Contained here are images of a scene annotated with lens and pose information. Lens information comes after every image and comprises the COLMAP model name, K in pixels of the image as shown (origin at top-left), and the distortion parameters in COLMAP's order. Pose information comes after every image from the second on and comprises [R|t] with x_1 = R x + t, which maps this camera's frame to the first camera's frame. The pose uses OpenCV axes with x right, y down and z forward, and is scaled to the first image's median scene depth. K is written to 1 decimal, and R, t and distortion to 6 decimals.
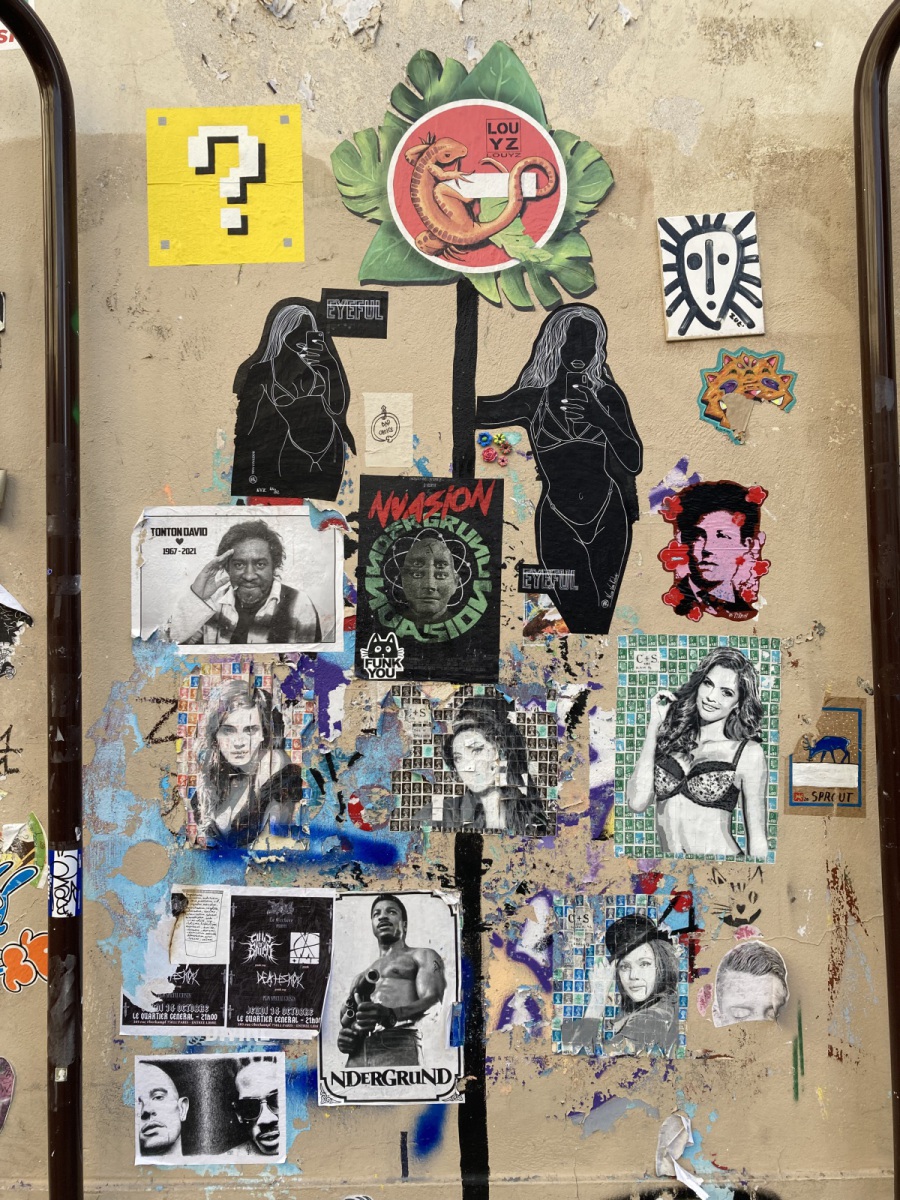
lens RADIAL K [[931.9, 0, 450.0], [0, 931.9, 600.0], [0, 0, 1]] dist [0.050325, -0.057428]
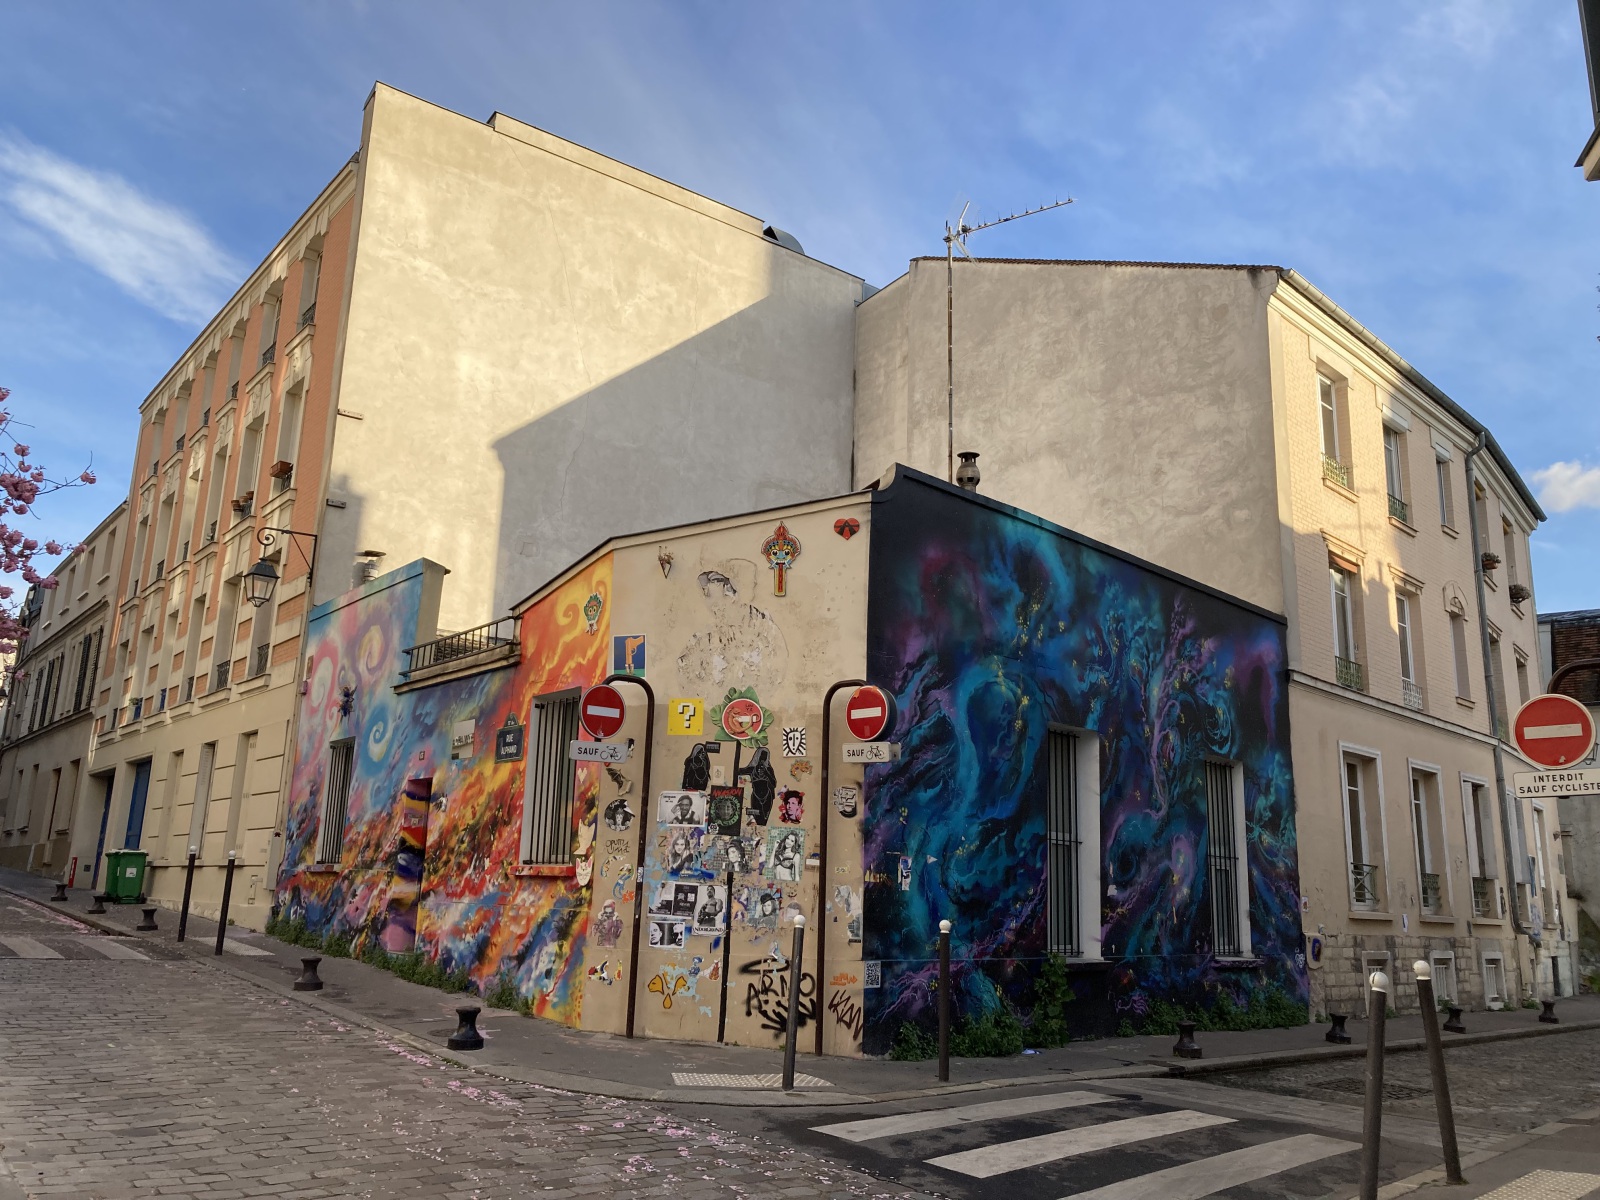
lens RADIAL K [[1258.1, 0, 800.0], [0, 1258.1, 600.0], [0, 0, 1]] dist [0.063184, -0.160680]
pose [[0.988198, 0.023314, -0.151399, 1.165874], [-0.052329, 0.980271, -0.190605, 0.114276], [0.143968, 0.196278, 0.969922, -4.735593]]
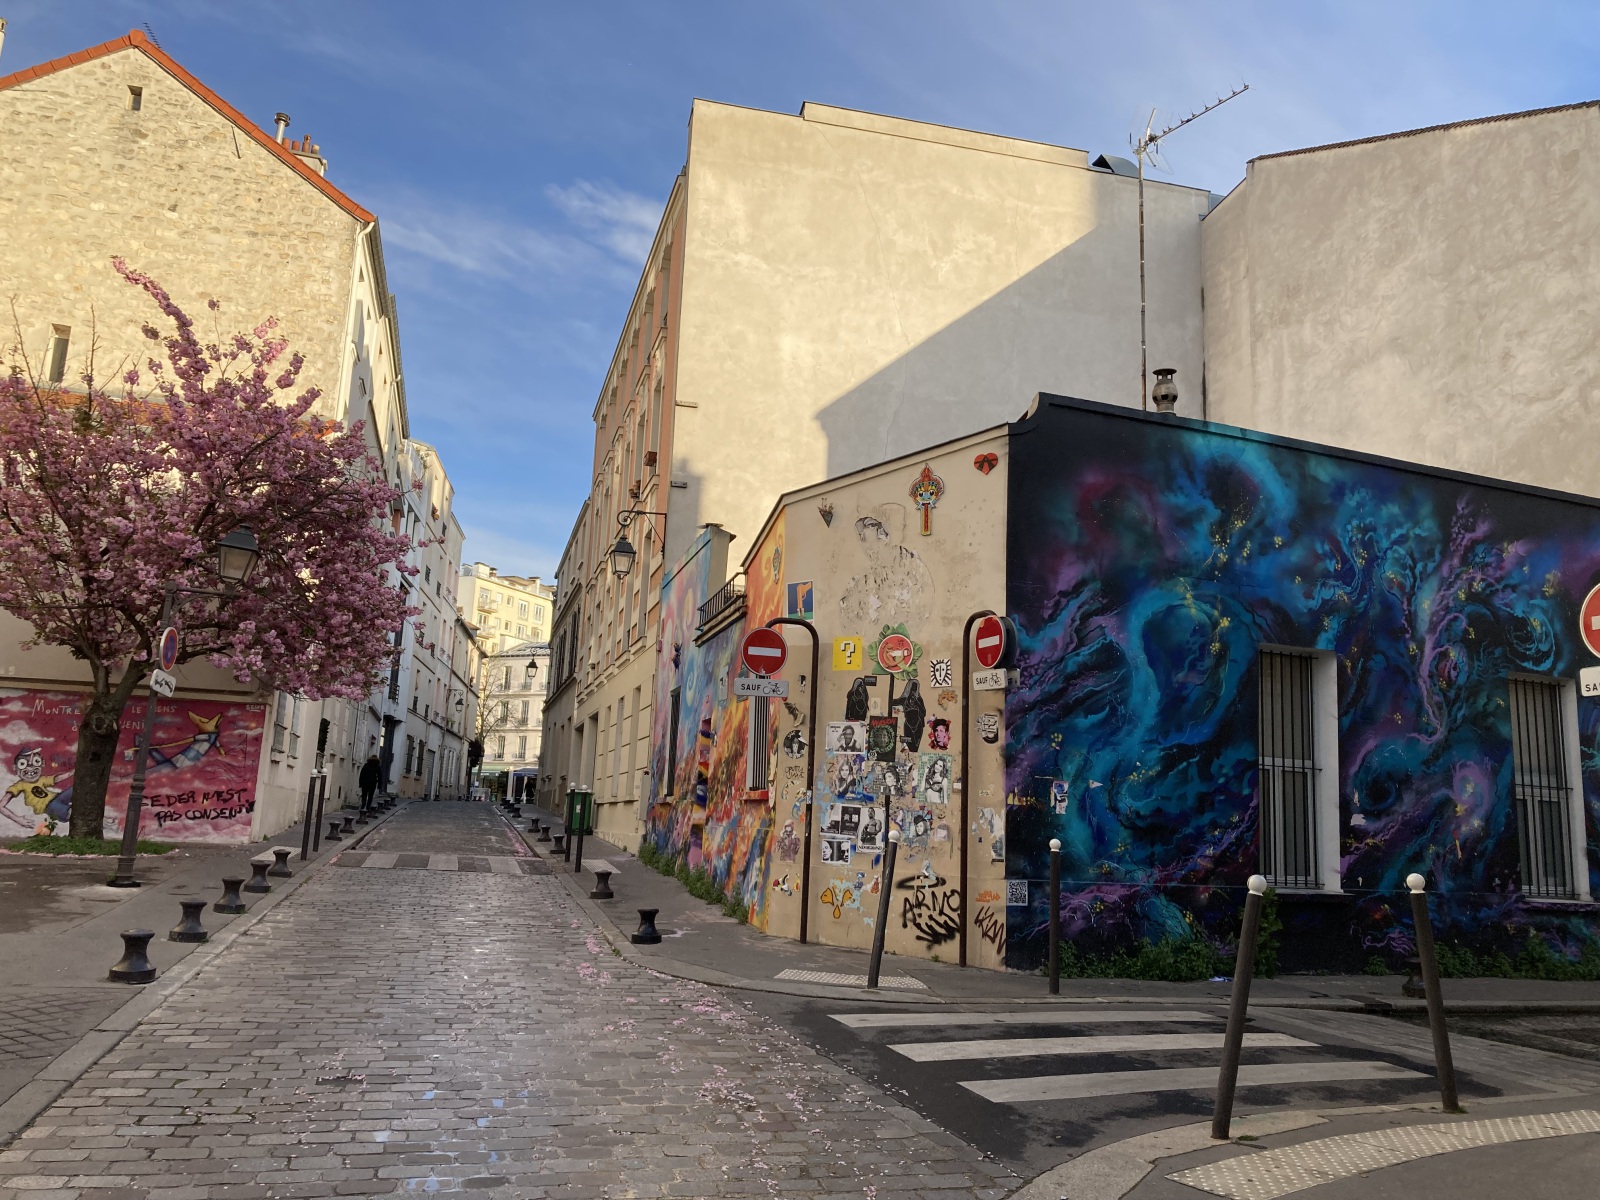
lens RADIAL K [[1242.5, 0, 800.0], [0, 1242.5, 600.0], [0, 0, 1]] dist [0.050325, -0.057428]
pose [[0.858735, -0.030038, -0.511539, 2.774471], [-0.045295, 0.989923, -0.134167, 0.140025], [0.510414, 0.138384, 0.848721, -4.482079]]
